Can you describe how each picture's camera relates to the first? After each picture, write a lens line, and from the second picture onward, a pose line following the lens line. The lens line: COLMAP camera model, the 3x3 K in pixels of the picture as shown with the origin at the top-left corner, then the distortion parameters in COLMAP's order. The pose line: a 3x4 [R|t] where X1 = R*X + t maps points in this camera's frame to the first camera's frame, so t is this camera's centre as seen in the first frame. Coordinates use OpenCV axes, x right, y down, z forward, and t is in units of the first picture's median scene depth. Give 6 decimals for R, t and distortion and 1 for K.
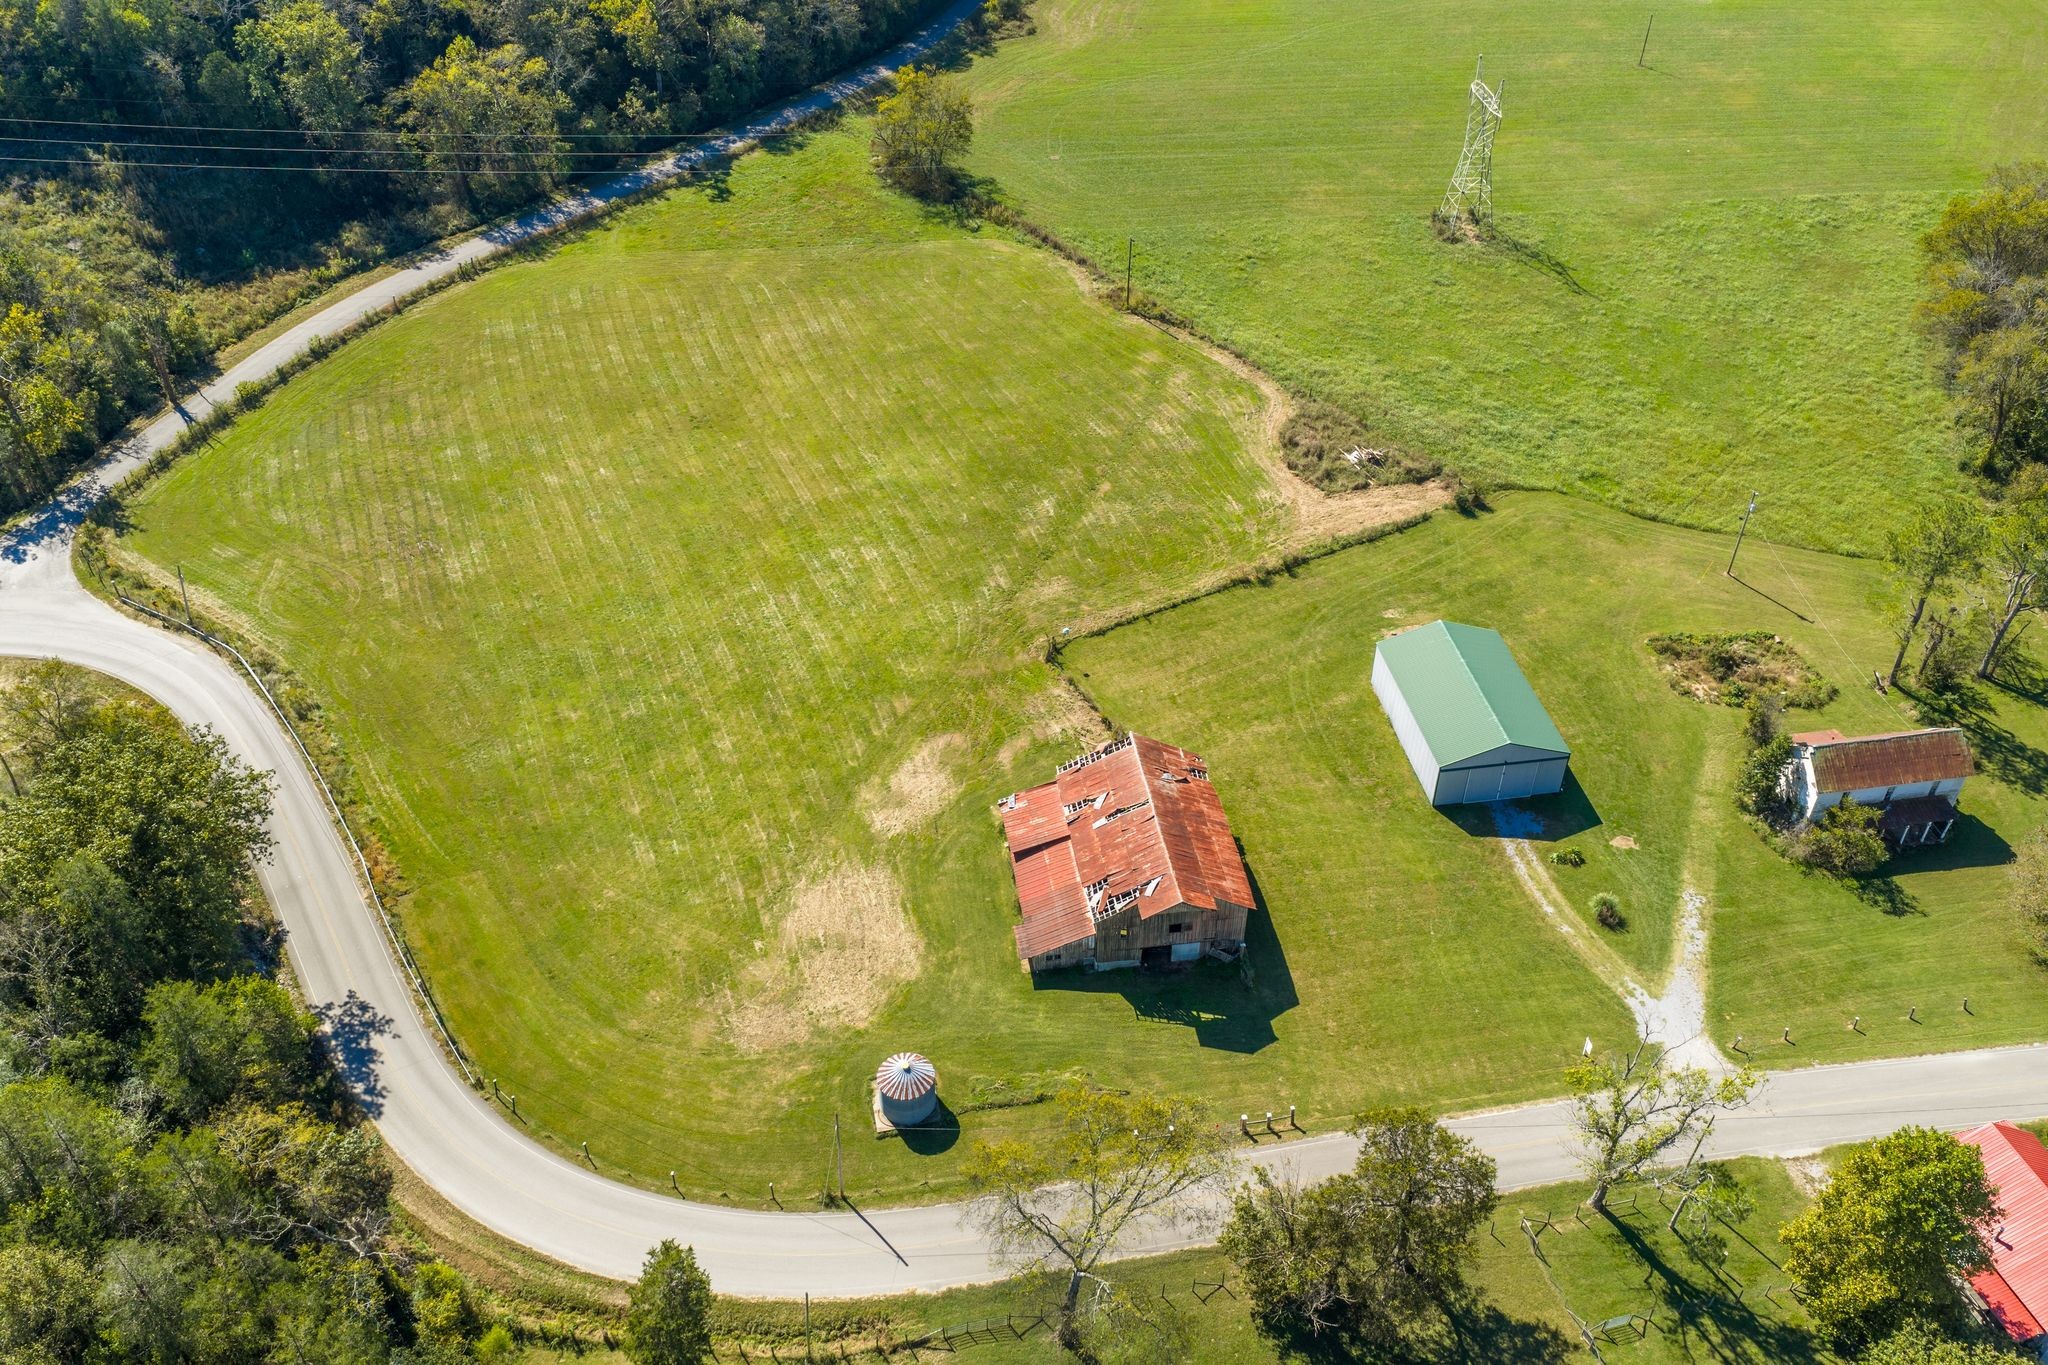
lens RADIAL K [[1689.4, 0, 1029.6], [0, 1689.4, 688.7], [0, 0, 1]] dist [0.018881, -0.032404]
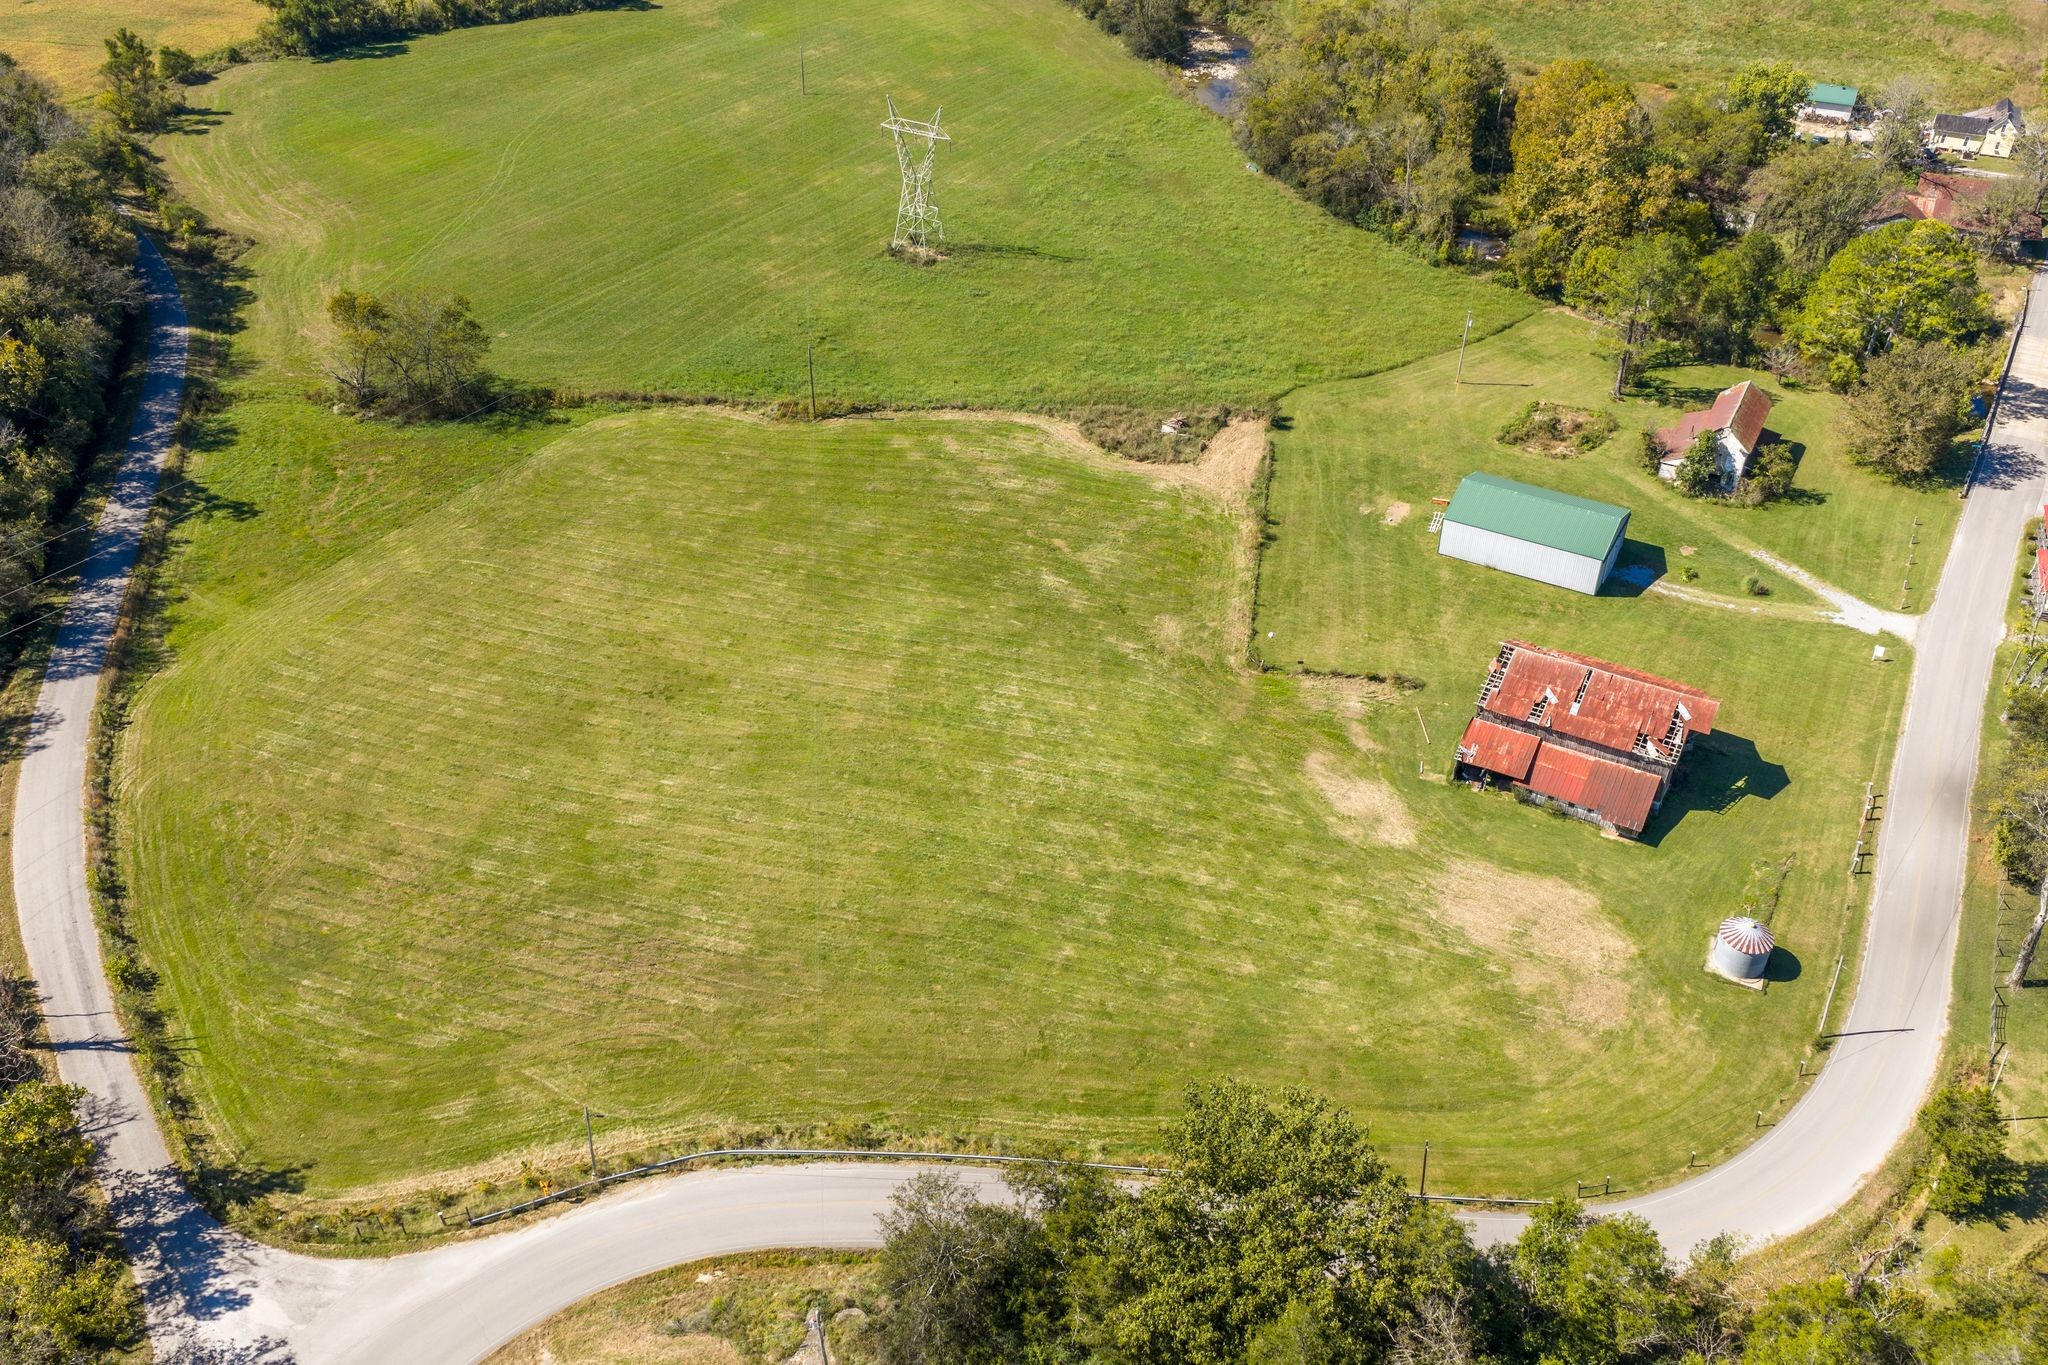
lens RADIAL K [[1689.4, 0, 1023.9], [0, 1689.4, 695.8], [0, 0, 1]] dist [0.018881, -0.032404]
pose [[0.622168, -0.472324, 0.624354, -0.707623], [0.496905, 0.854518, 0.151278, -0.224443], [-0.604973, 0.216124, 0.766353, 0.275519]]
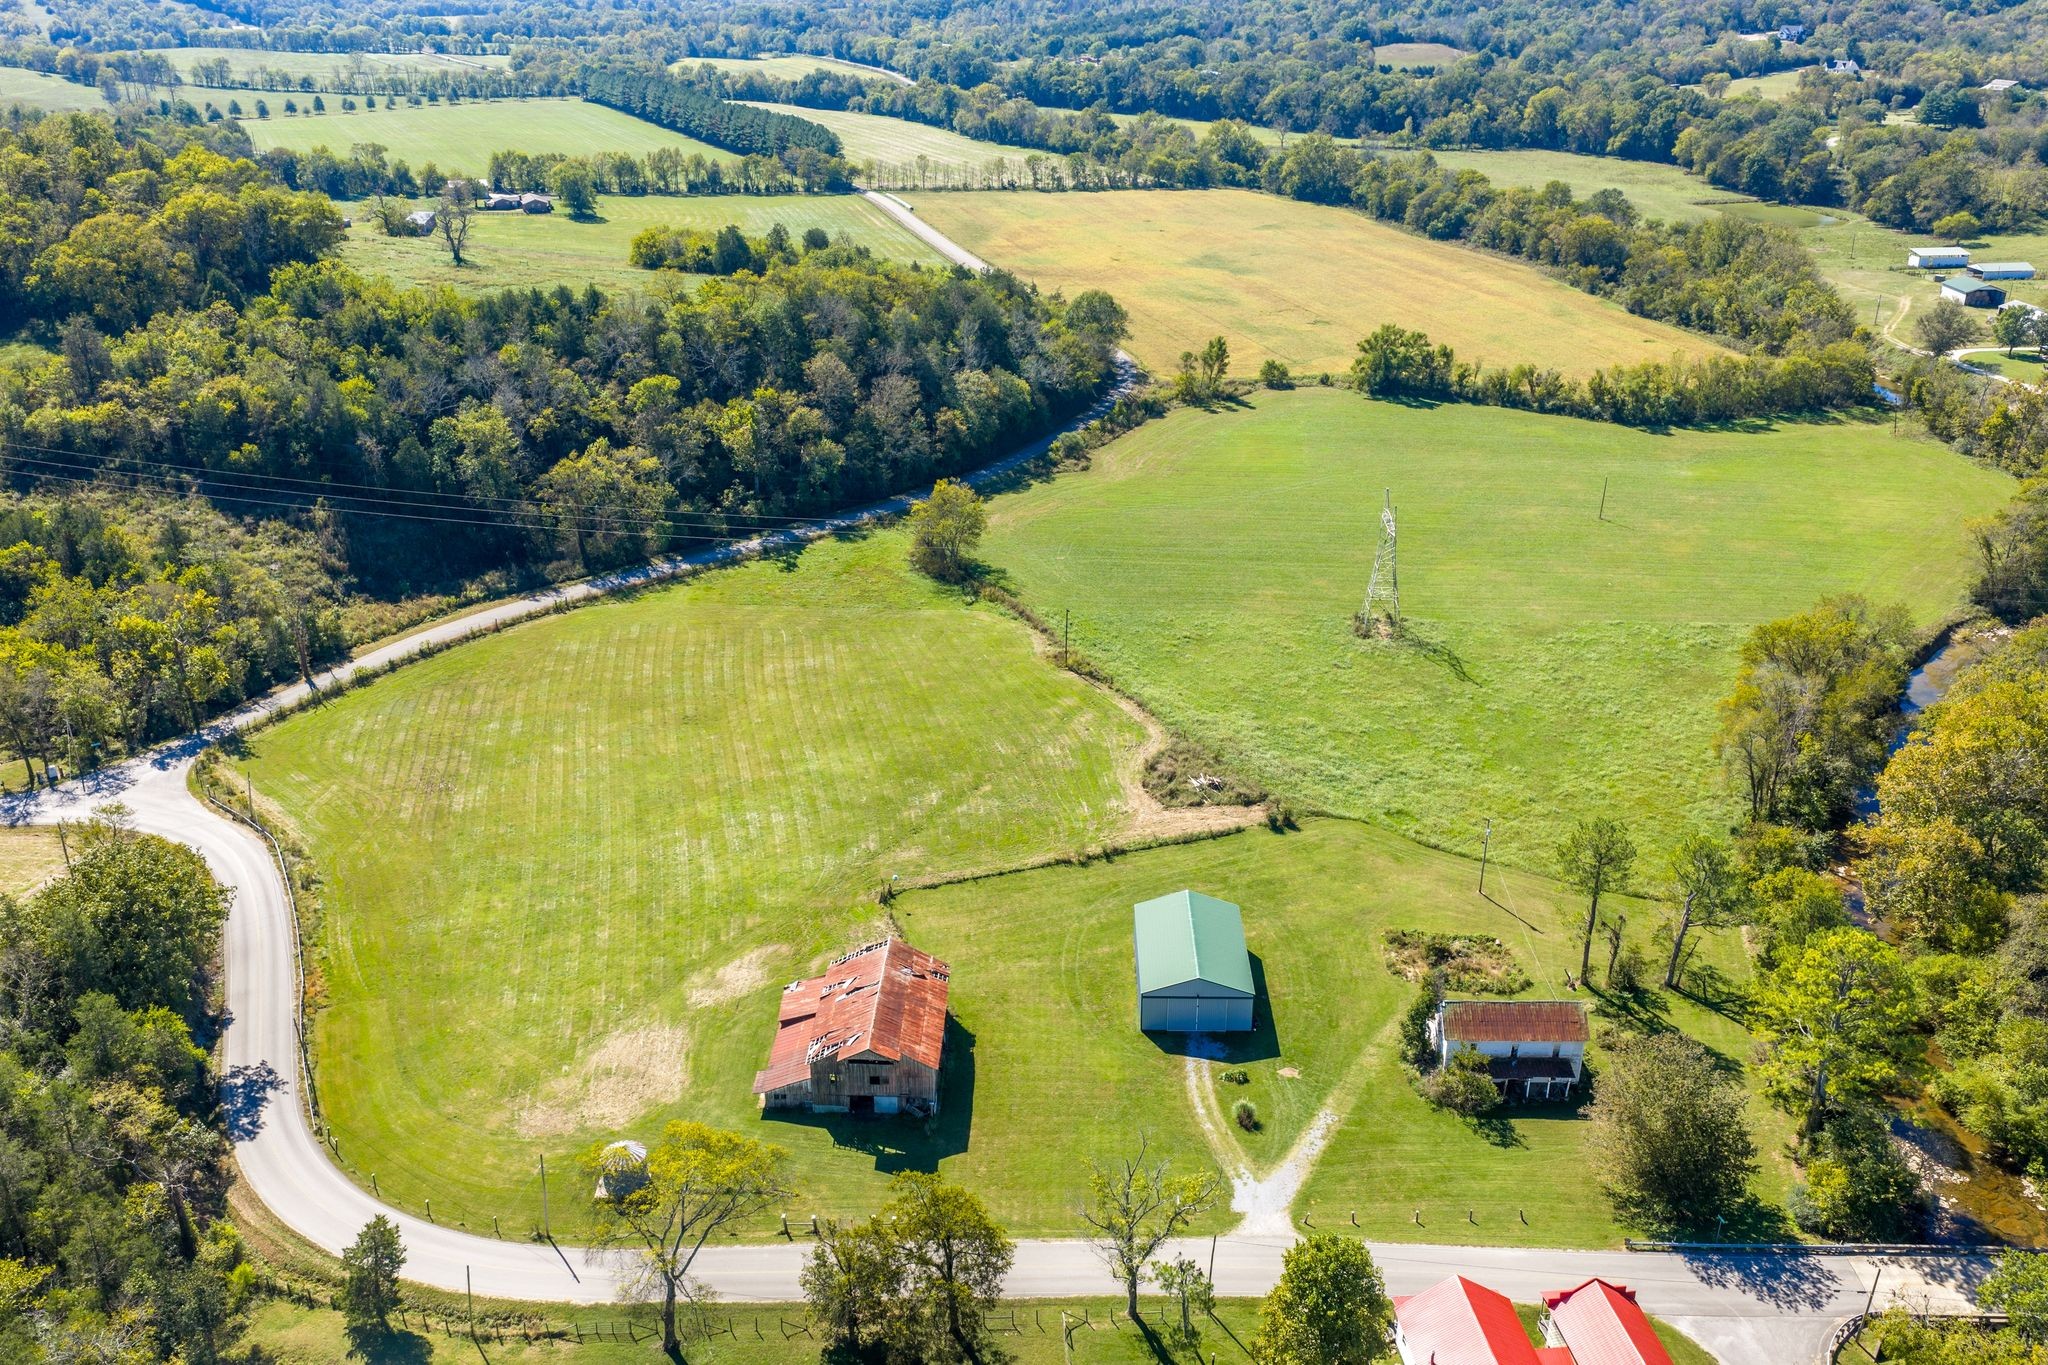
lens RADIAL K [[1689.4, 0, 1030.1], [0, 1689.4, 686.0], [0, 0, 1]] dist [0.018881, -0.032404]
pose [[0.985464, 0.067782, -0.155778, 0.283670], [-0.106823, 0.960233, -0.257954, 0.131119], [0.132098, 0.270845, 0.953516, -0.189746]]
